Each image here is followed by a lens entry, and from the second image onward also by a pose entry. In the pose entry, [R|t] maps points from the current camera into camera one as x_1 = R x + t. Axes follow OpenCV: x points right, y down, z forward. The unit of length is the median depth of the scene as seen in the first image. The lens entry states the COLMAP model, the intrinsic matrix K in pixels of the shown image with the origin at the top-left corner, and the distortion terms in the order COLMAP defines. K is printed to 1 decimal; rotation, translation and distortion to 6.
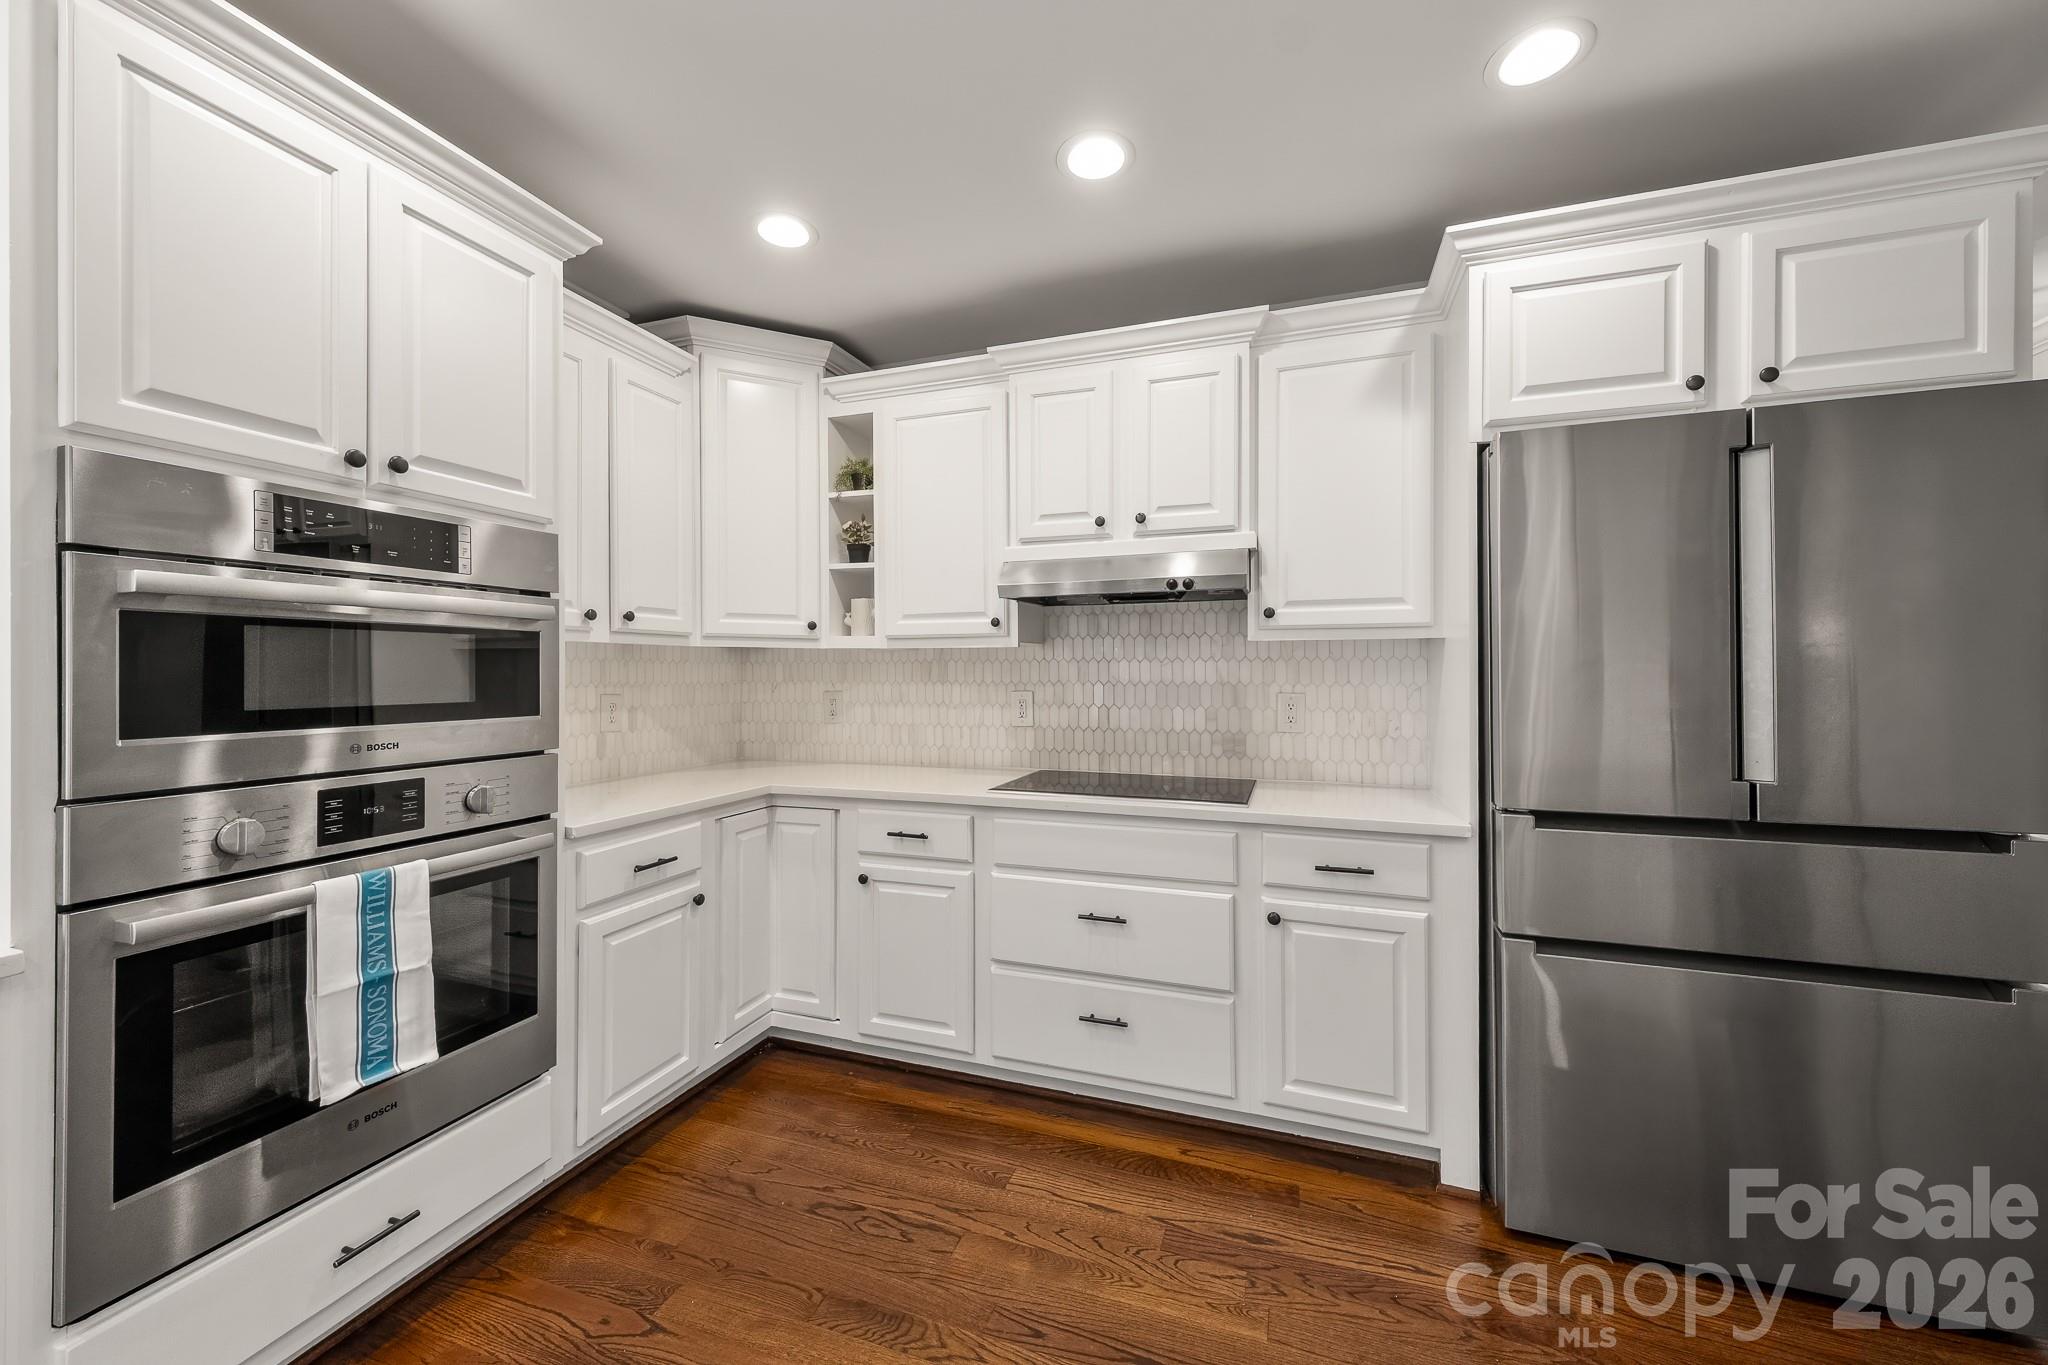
lens RADIAL K [[763.2, 0, 1020.8], [0, 763.2, 670.1], [0, 0, 1]] dist [0.002134, -0.000801]
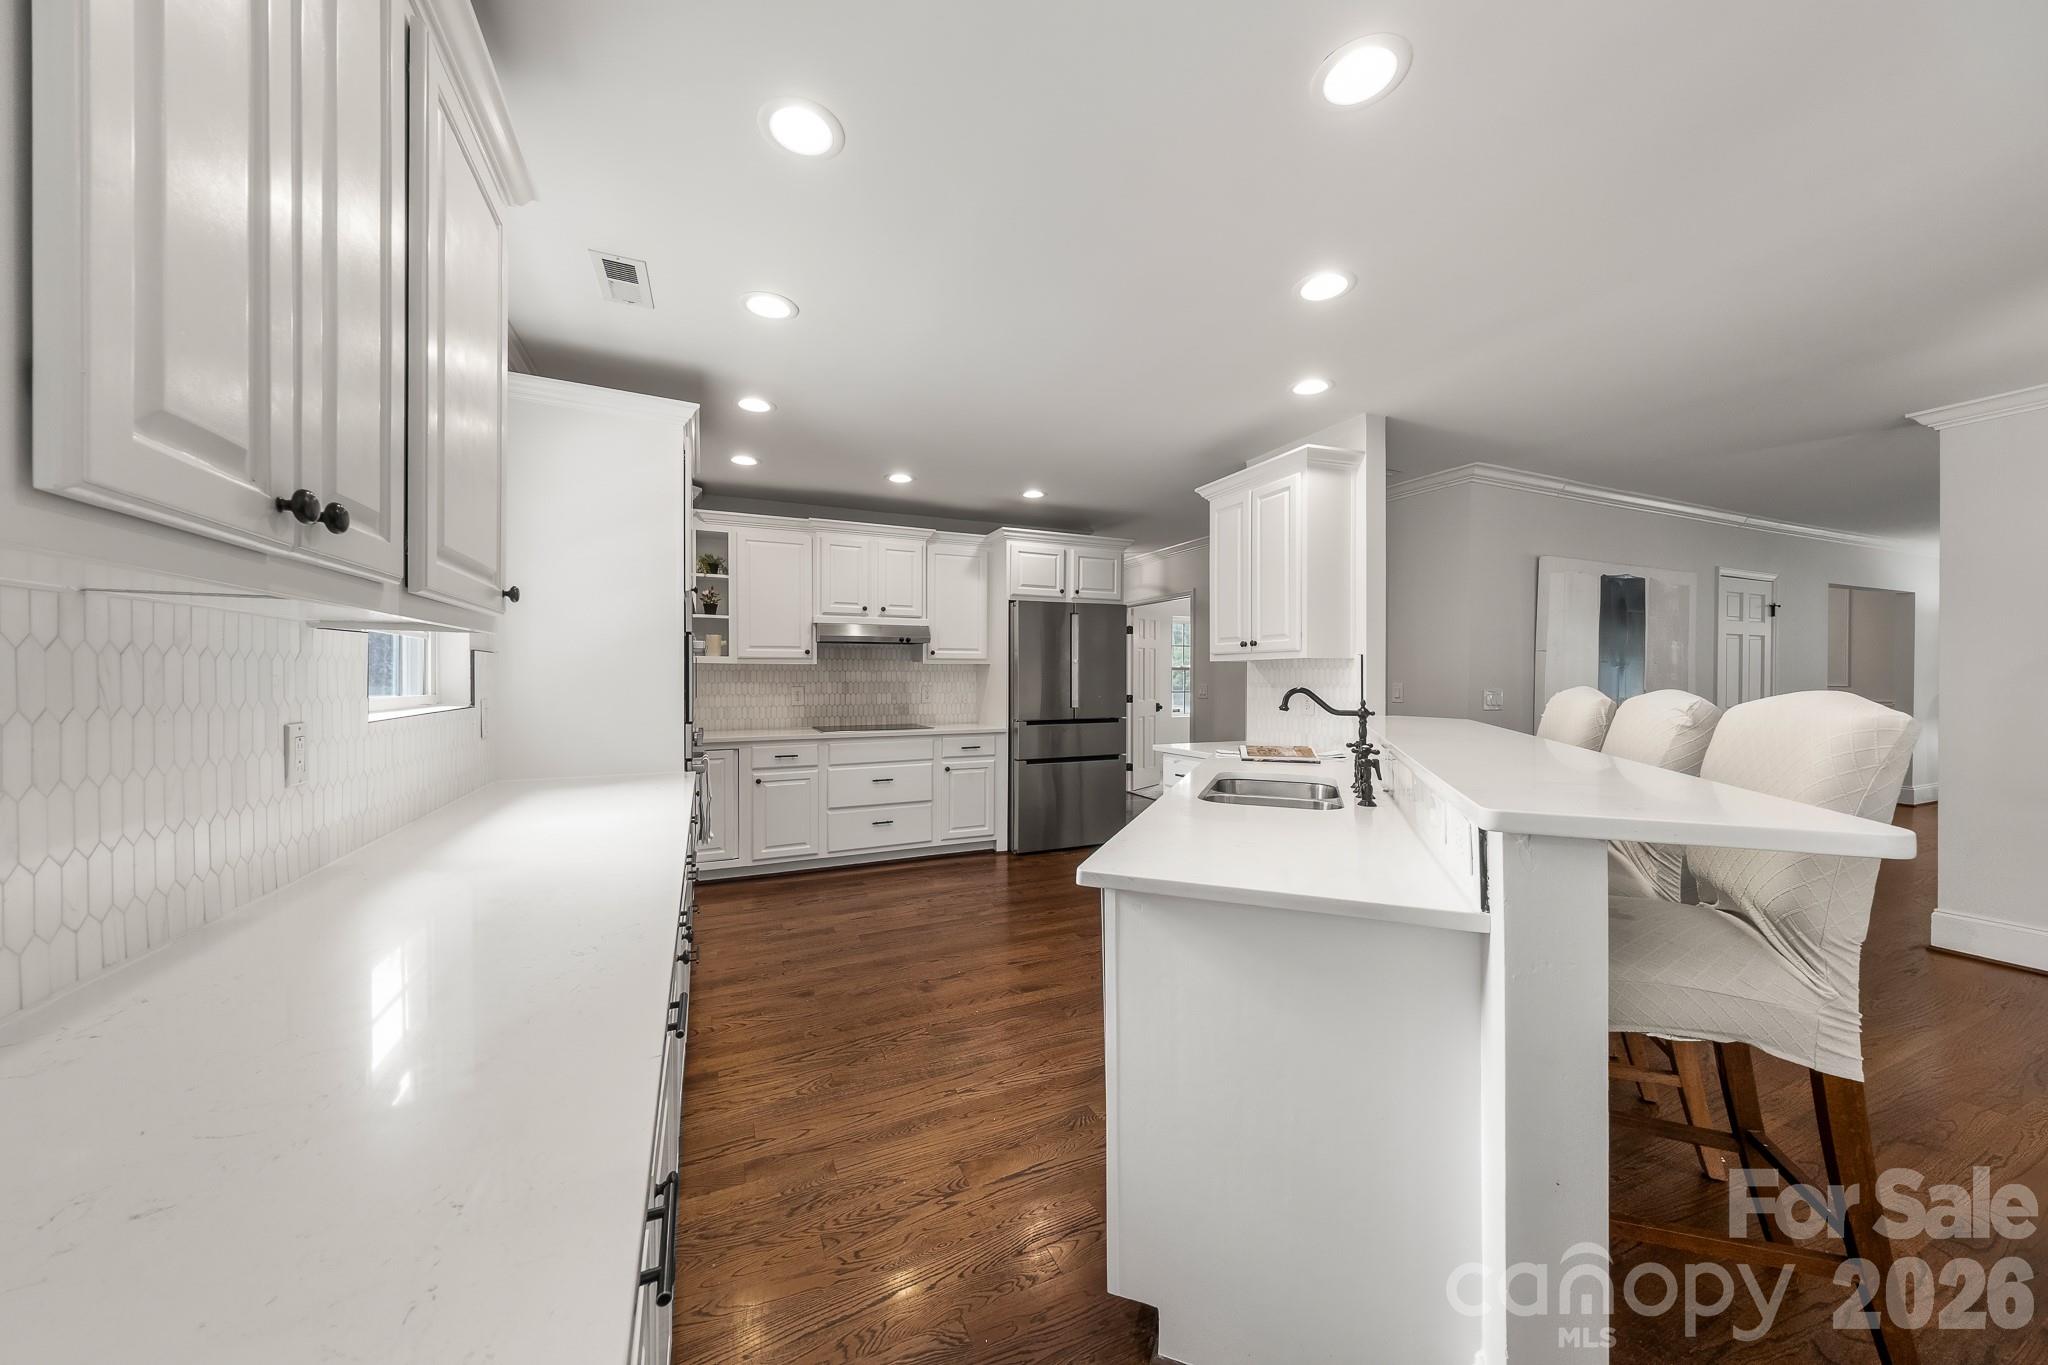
lens RADIAL K [[709.5, 0, 1037.7], [0, 709.5, 694.8], [0, 0, 1]] dist [0.007589, -0.001236]
pose [[0.709862, -0.018912, 0.704087, -1.067162], [-0.003367, 0.999537, 0.030242, -0.009639], [-0.704332, -0.023838, 0.709470, -0.878924]]
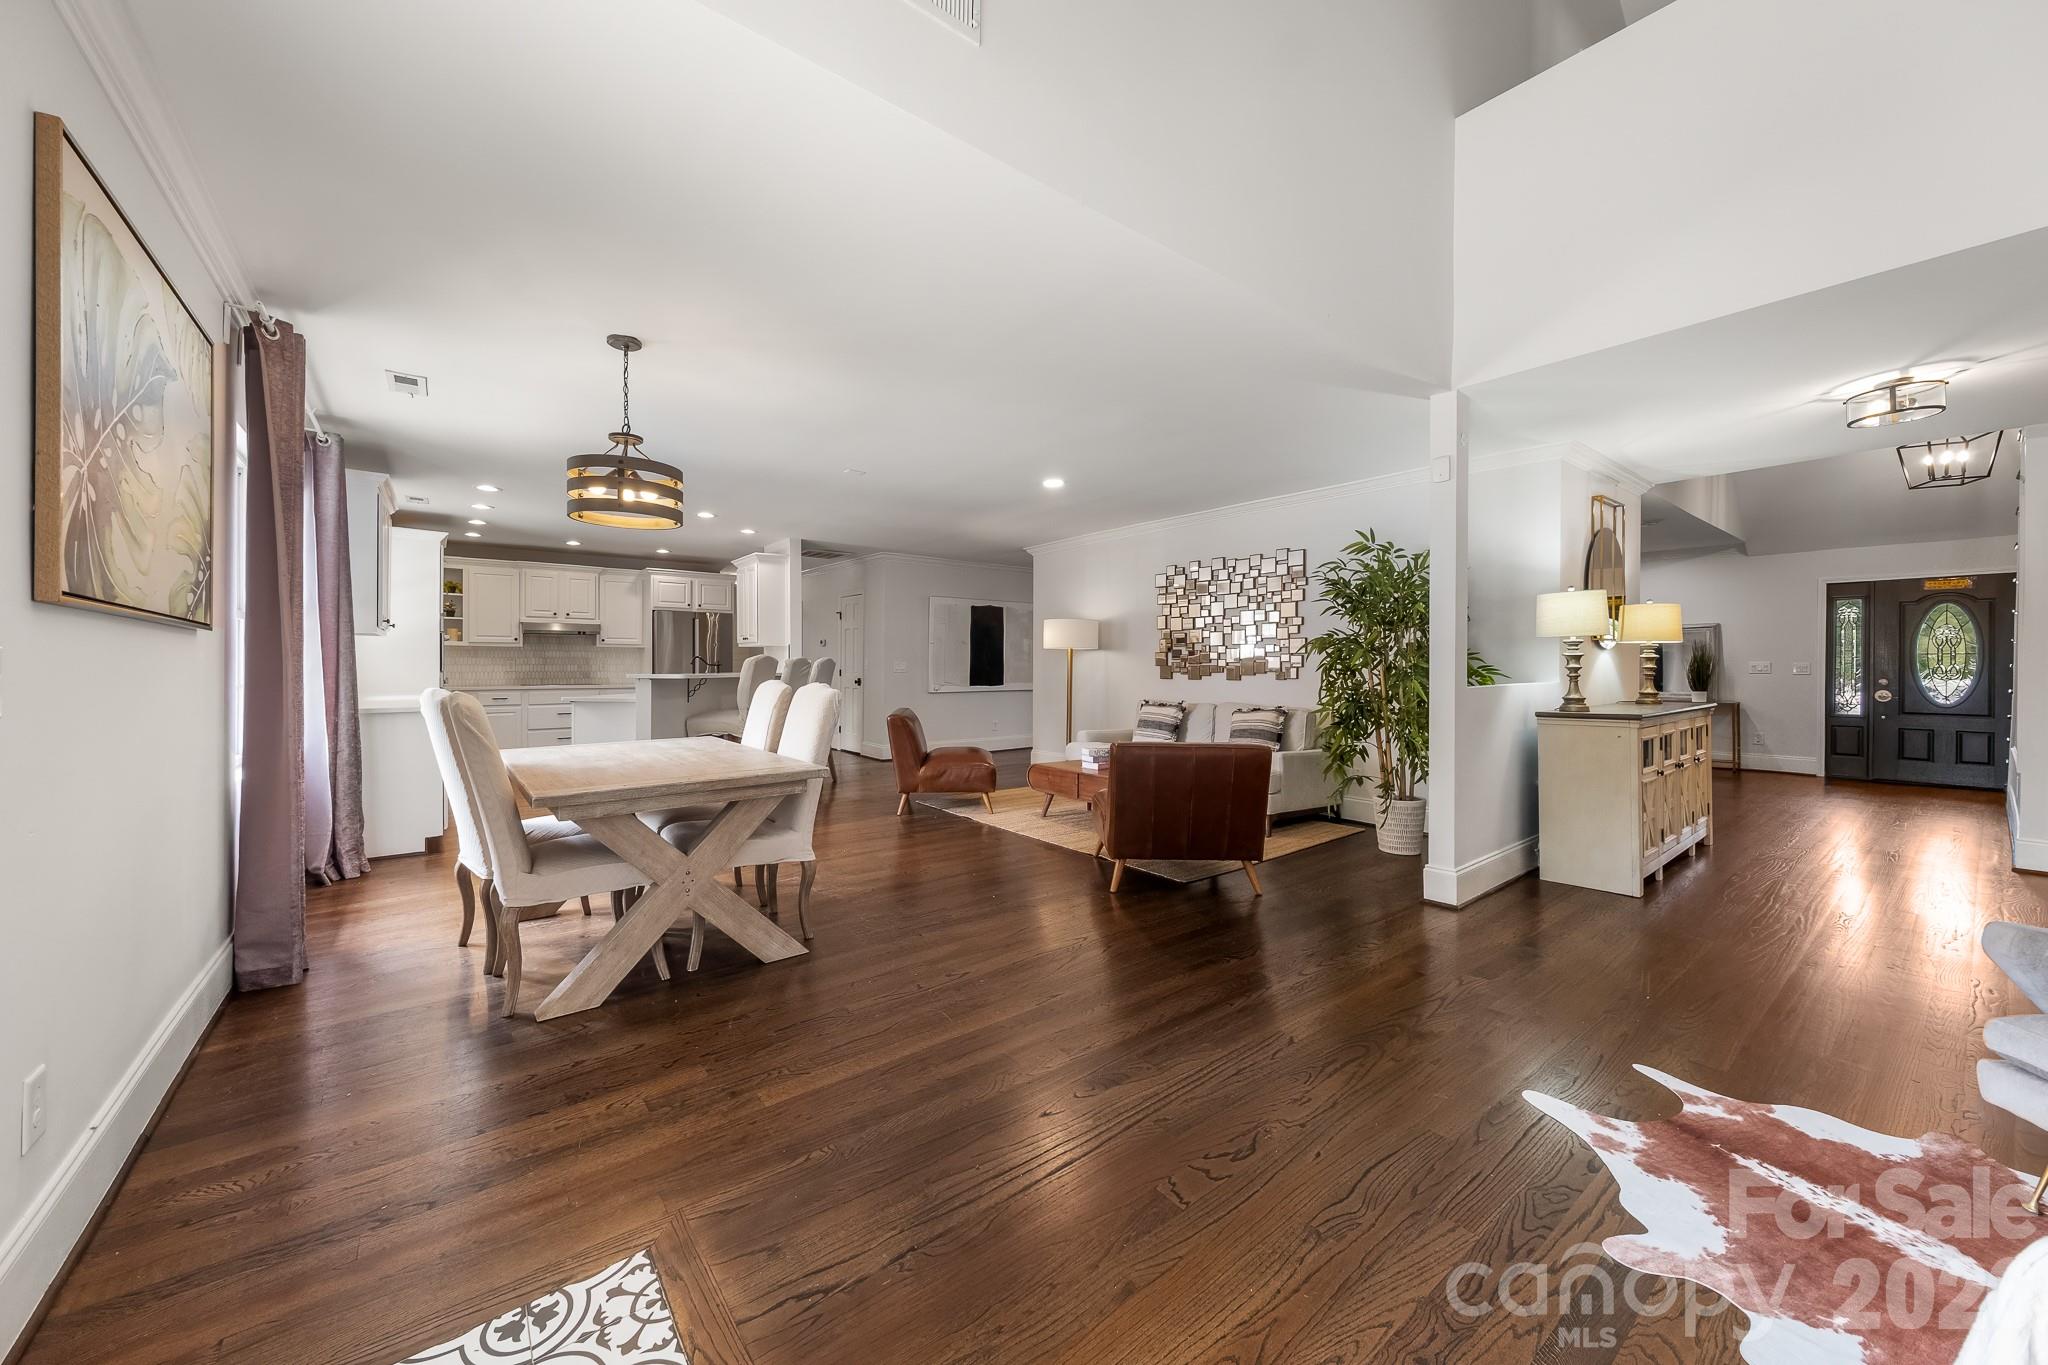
lens RADIAL K [[749.9, 0, 1031.1], [0, 749.9, 664.0], [0, 0, 1]] dist [-0.002361, 0.000012]
pose [[0.525872, 0.004836, 0.850550, -1.930488], [-0.007446, 0.999972, -0.001082, 0.040730], [-0.850531, -0.005764, 0.525893, -3.140746]]
